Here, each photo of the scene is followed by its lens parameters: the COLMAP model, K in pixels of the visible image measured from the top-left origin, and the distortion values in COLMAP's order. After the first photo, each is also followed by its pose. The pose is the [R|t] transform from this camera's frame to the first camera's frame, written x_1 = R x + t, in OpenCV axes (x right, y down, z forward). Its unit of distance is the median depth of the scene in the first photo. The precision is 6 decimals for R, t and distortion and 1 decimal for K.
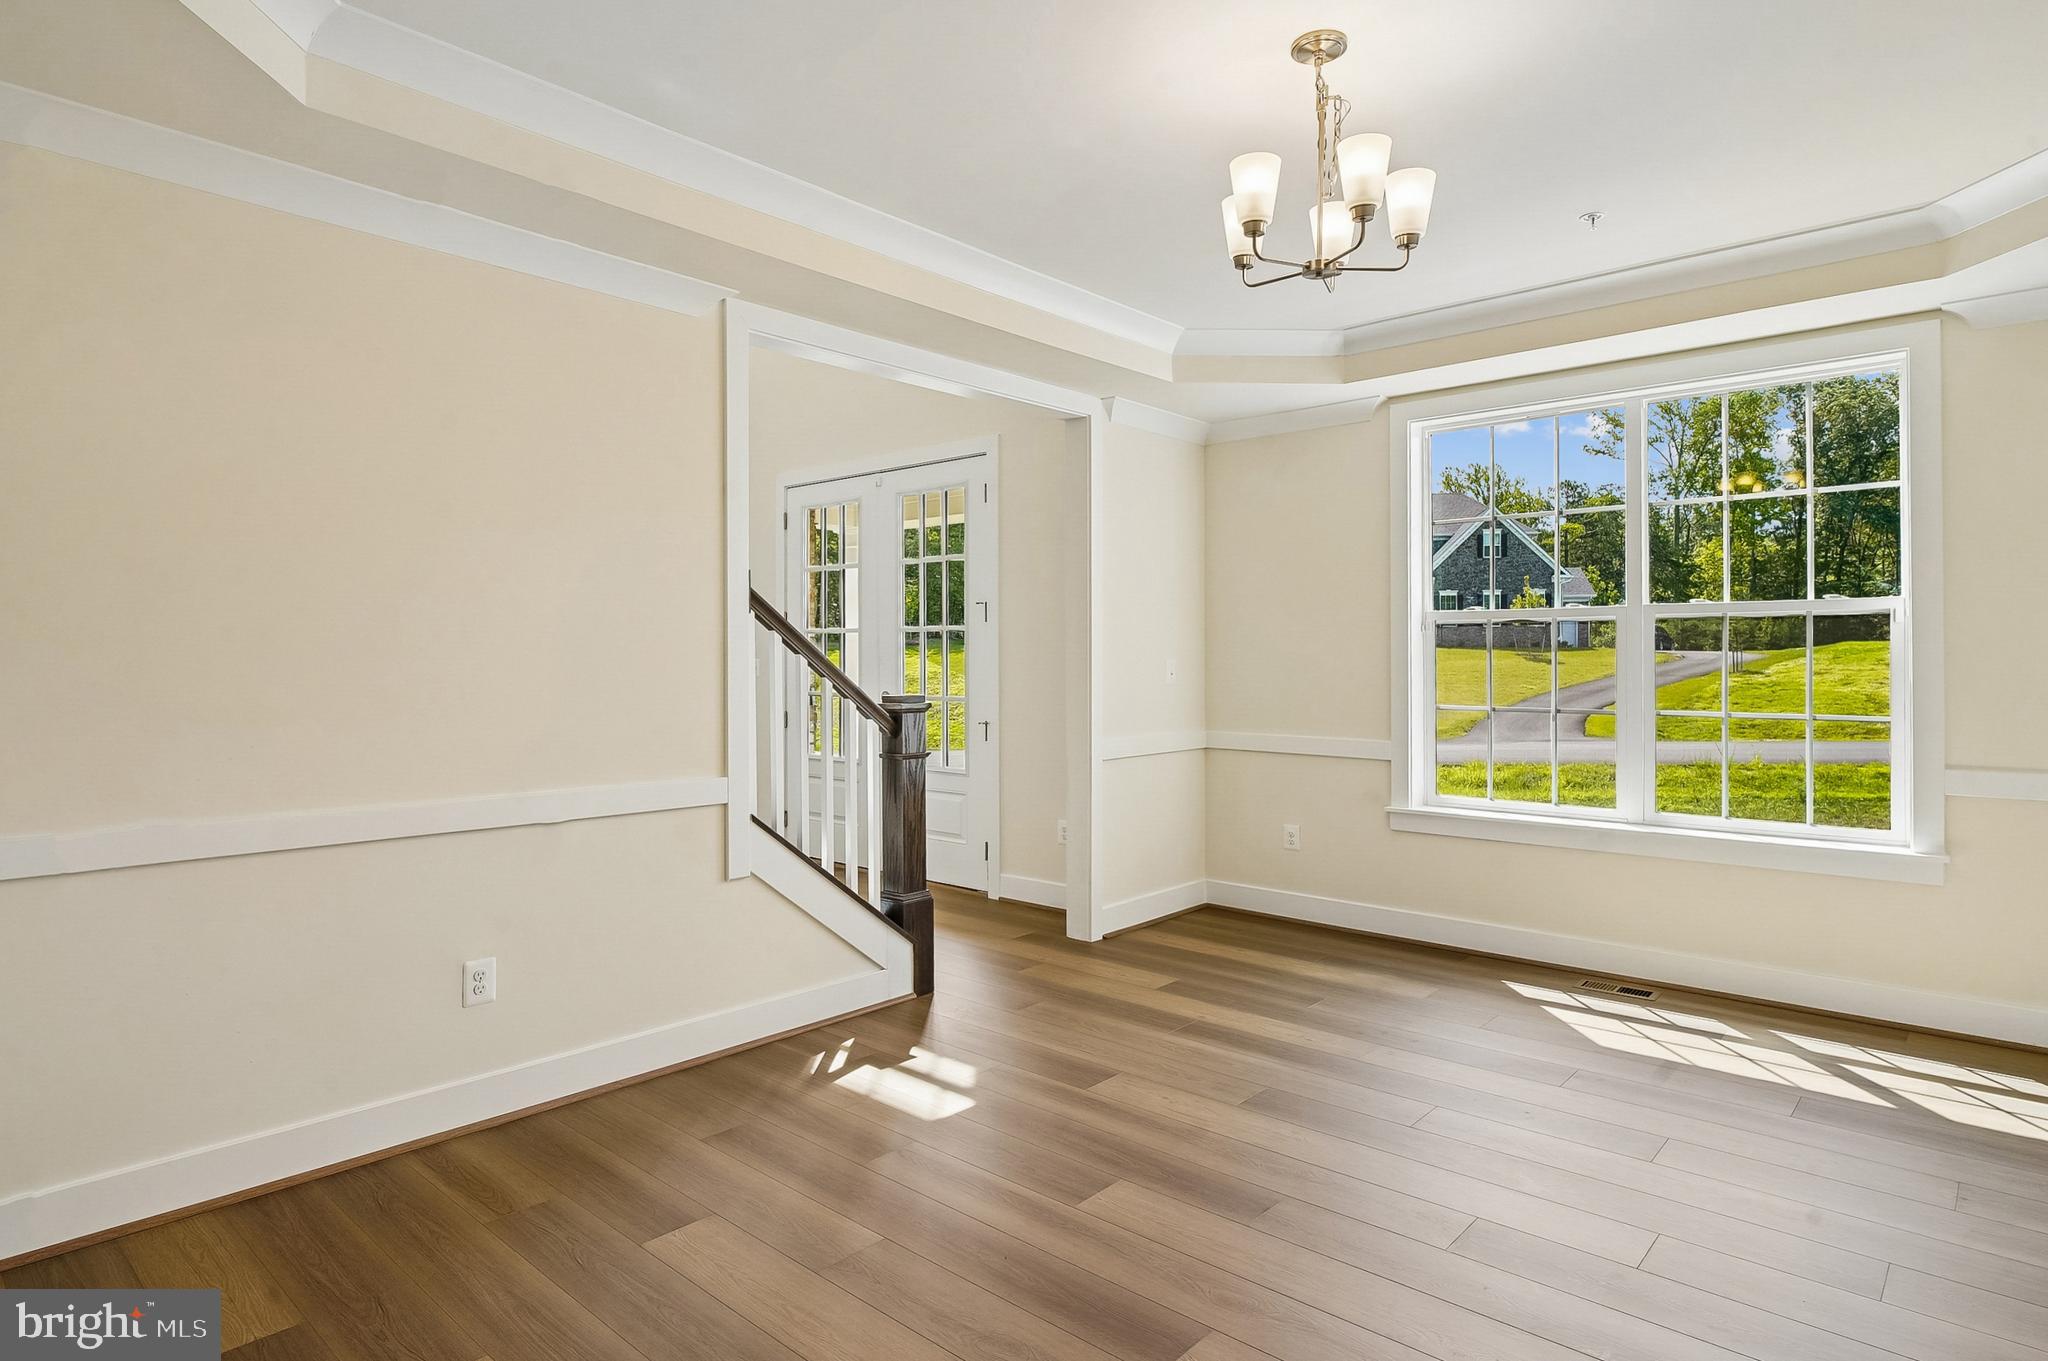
lens RADIAL K [[1102.3, 0, 1029.0], [0, 1102.3, 669.8], [0, 0, 1]] dist [0.013269, -0.001107]
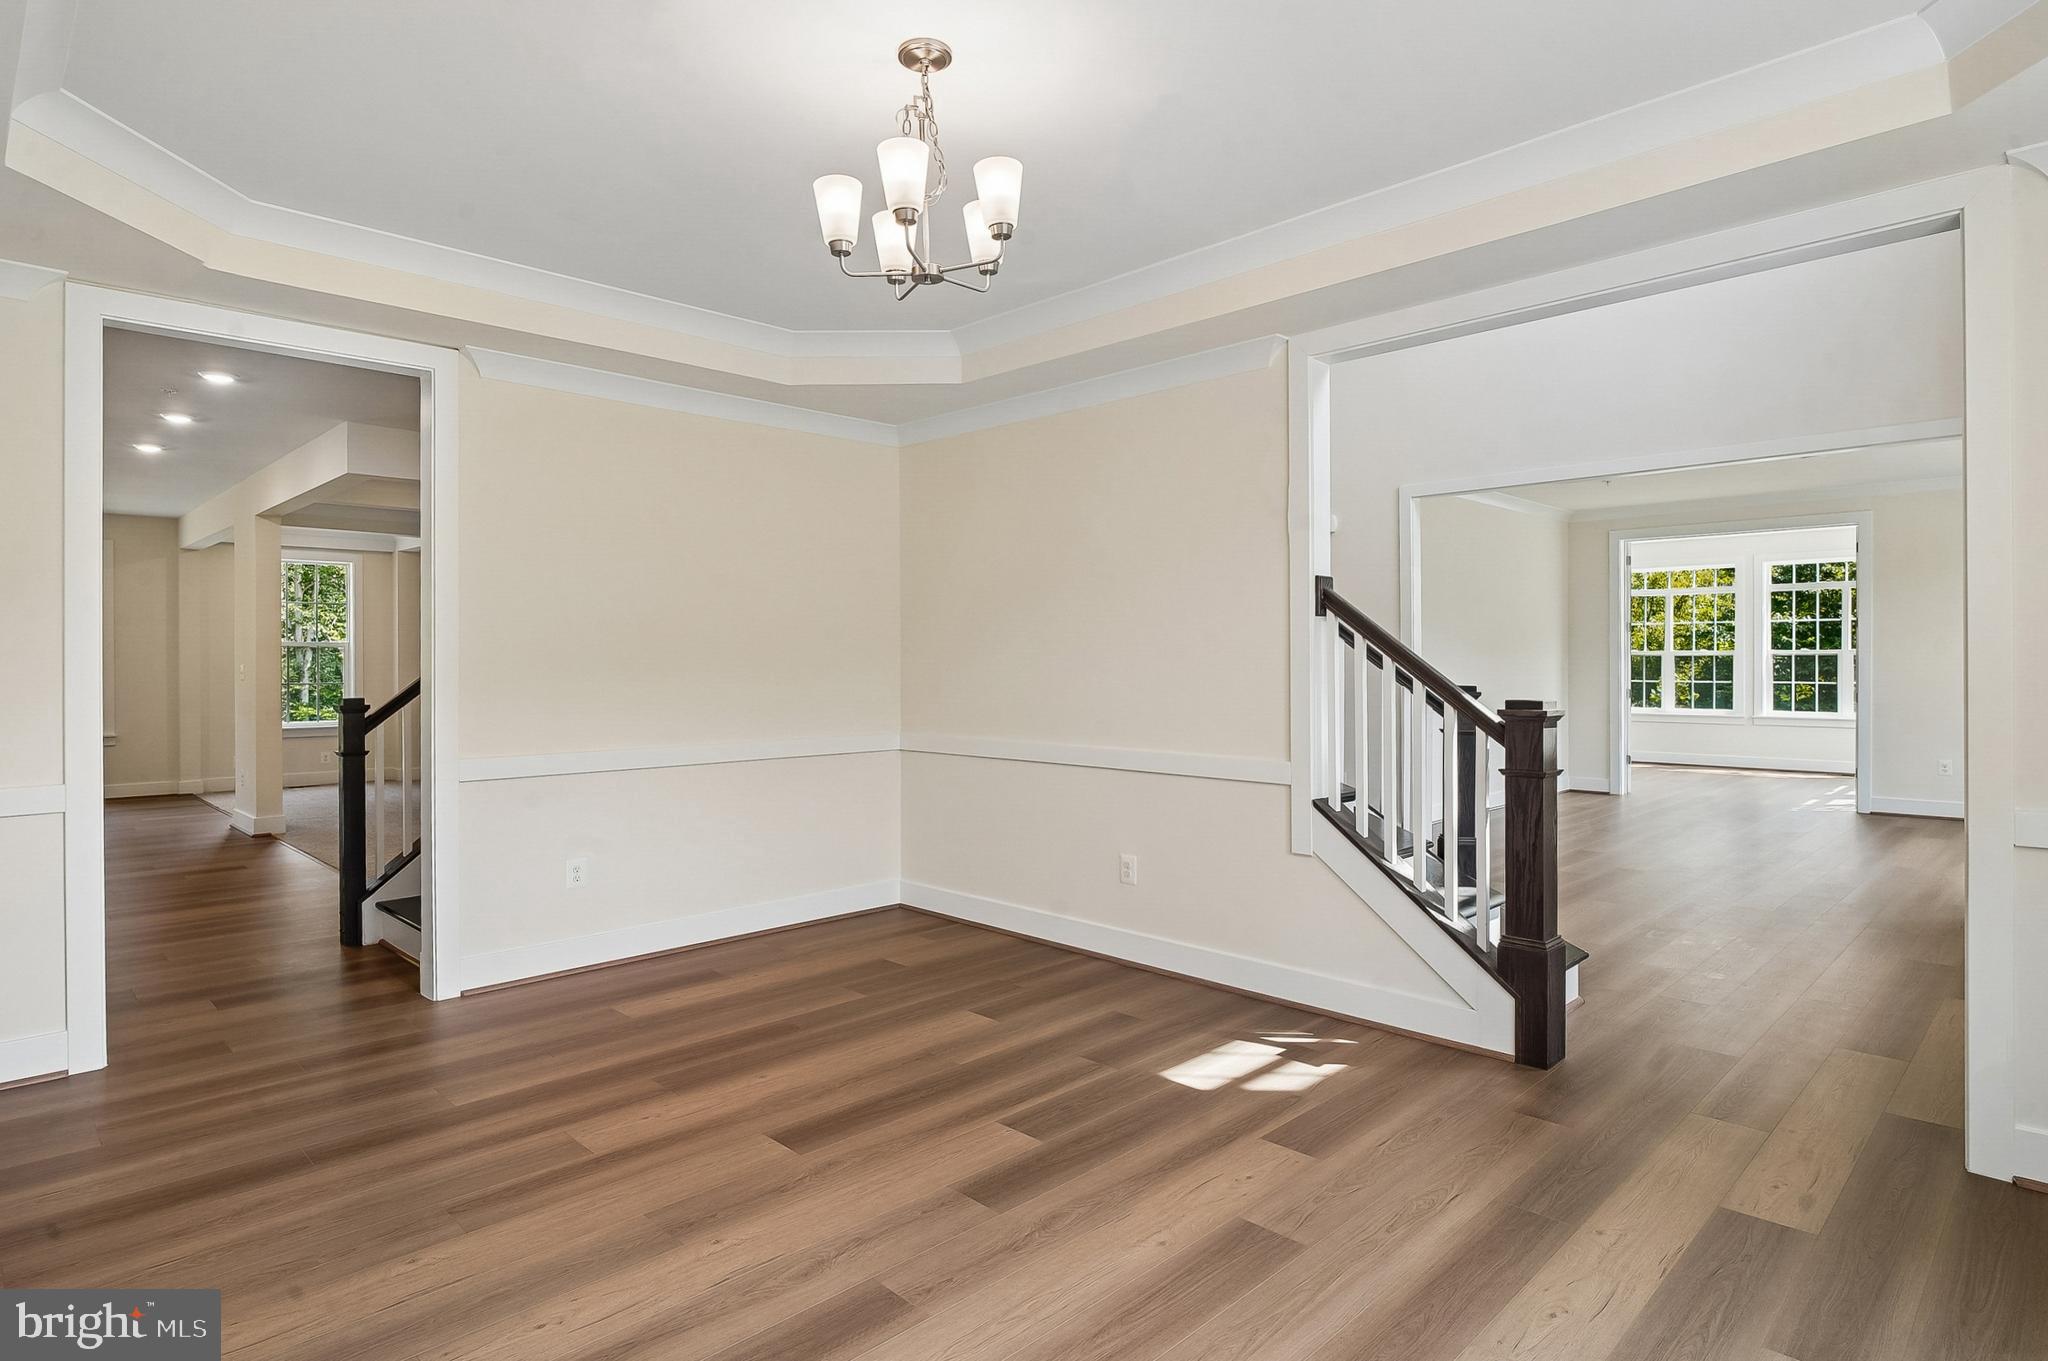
lens RADIAL K [[1102.3, 0, 1013.5], [0, 1102.3, 671.0], [0, 0, 1]] dist [0.013269, -0.001107]
pose [[-0.052217, 0.005398, -0.998621, 0.925376], [-0.008377, 0.999948, 0.005843, 0.000328], [0.998601, 0.008670, -0.052169, 0.824357]]
